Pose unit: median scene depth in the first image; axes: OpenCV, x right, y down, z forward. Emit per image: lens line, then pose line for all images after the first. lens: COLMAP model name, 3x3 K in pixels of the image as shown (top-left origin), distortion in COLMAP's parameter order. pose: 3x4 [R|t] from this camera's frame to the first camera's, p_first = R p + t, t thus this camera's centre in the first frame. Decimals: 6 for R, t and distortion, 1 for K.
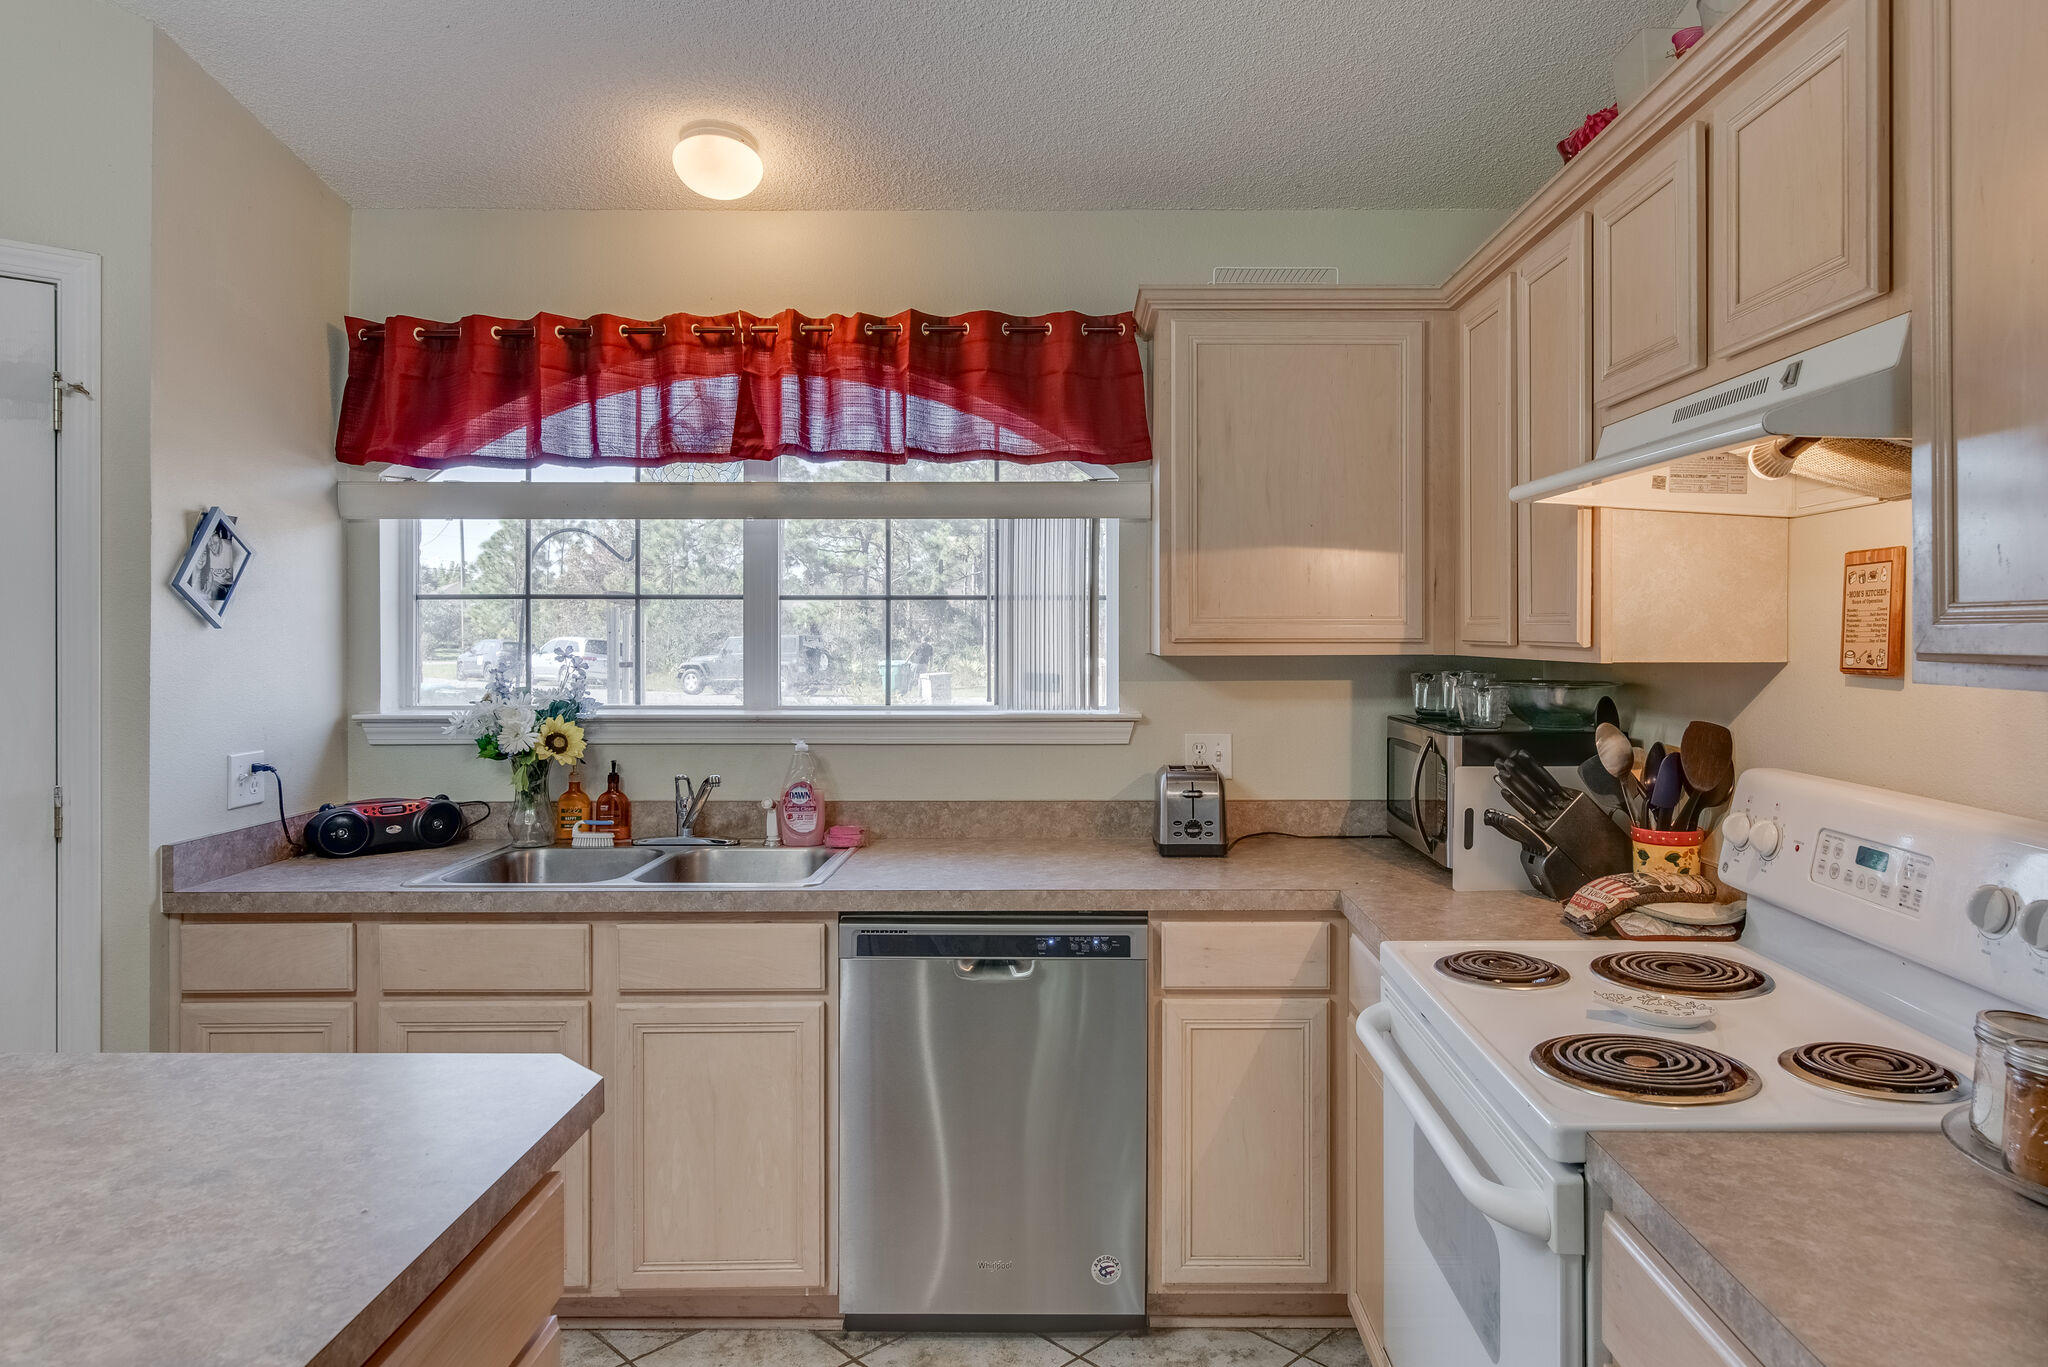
lens RADIAL K [[1292.8, 0, 1099.0], [0, 1292.8, 633.0], [0, 0, 1]] dist [0.003655, -0.005264]
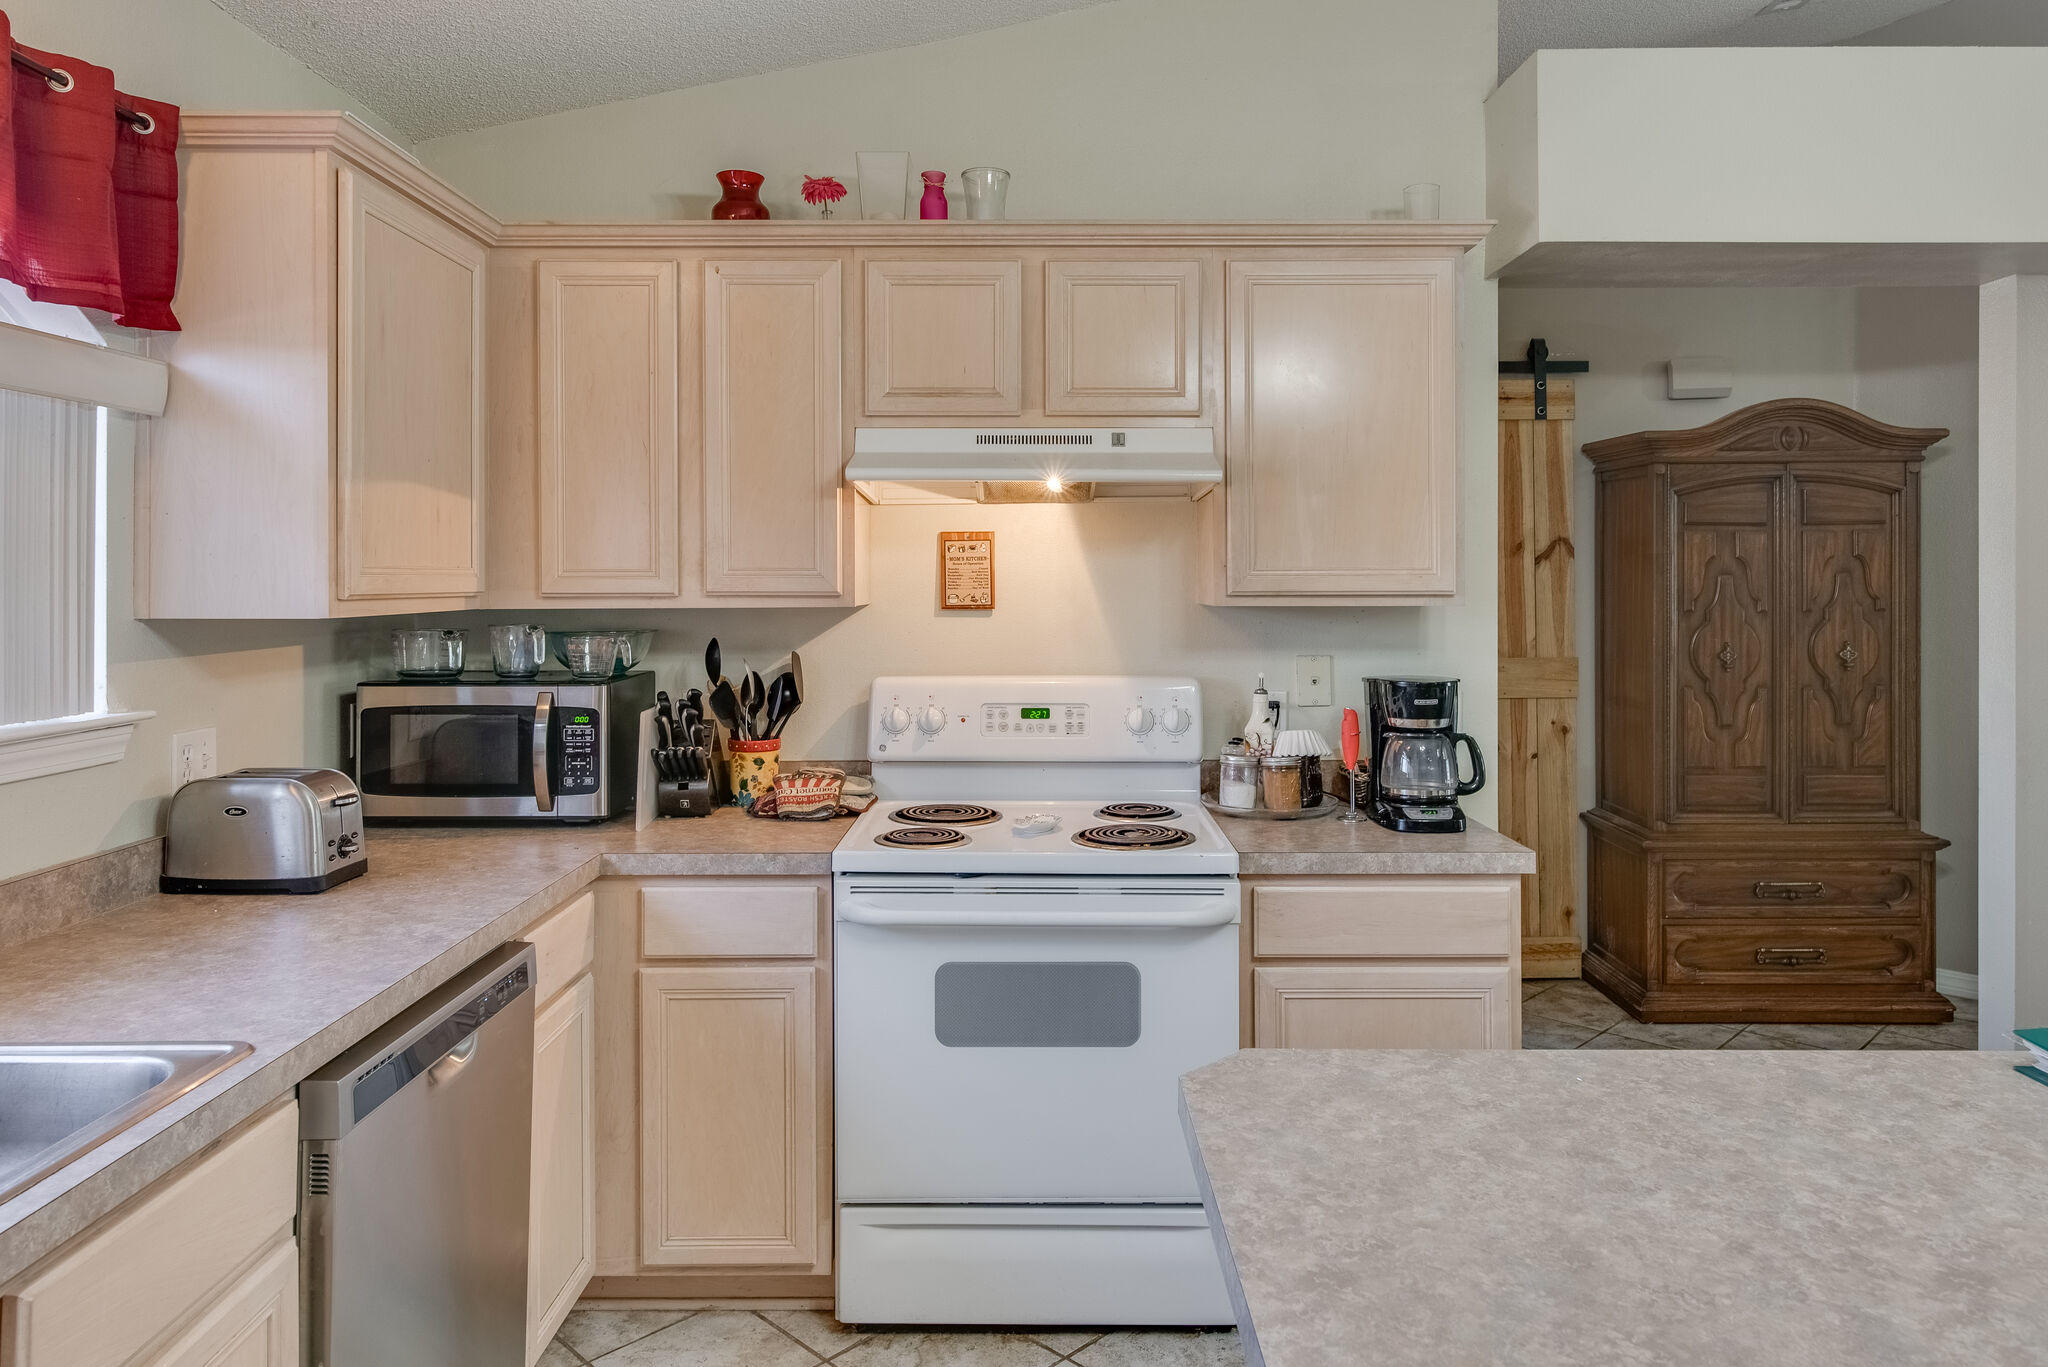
lens RADIAL K [[1292.8, 0, 1044.6], [0, 1292.8, 579.4], [0, 0, 1]] dist [0.003655, -0.005264]
pose [[0.017923, -0.000376, 0.999839, -0.639889], [0.004763, 0.999989, 0.000290, -0.003087], [-0.999828, 0.004757, 0.017925, 0.542847]]
